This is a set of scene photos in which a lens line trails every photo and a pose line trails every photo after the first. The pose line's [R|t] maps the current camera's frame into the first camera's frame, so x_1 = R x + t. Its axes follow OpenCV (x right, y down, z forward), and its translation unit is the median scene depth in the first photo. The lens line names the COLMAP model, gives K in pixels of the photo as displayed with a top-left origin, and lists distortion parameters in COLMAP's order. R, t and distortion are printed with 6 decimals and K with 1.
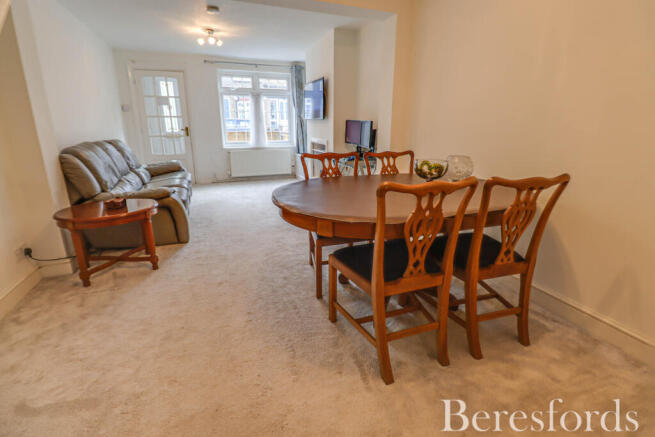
lens RADIAL K [[321.6, 0, 326.6], [0, 321.6, 214.4], [0, 0, 1]] dist [-0.016366, -0.002235]
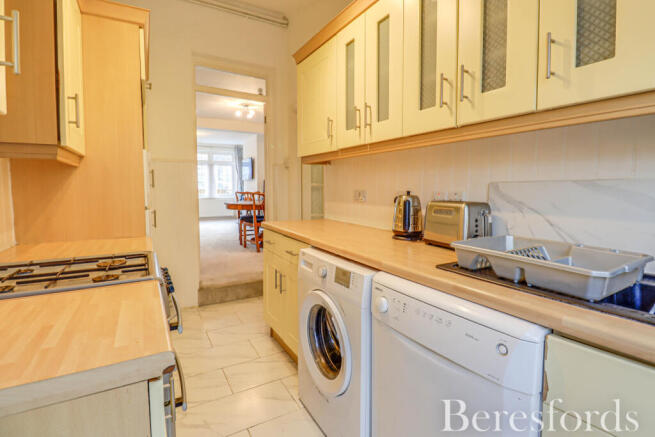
lens RADIAL K [[321.6, 0, 326.7], [0, 321.6, 215.4], [0, 0, 1]] dist [-0.016366, -0.002235]
pose [[0.986533, -0.006674, 0.163428, 0.074700], [0.036877, 0.982517, -0.182483, 0.164610], [-0.159353, 0.186053, 0.969531, -0.525998]]
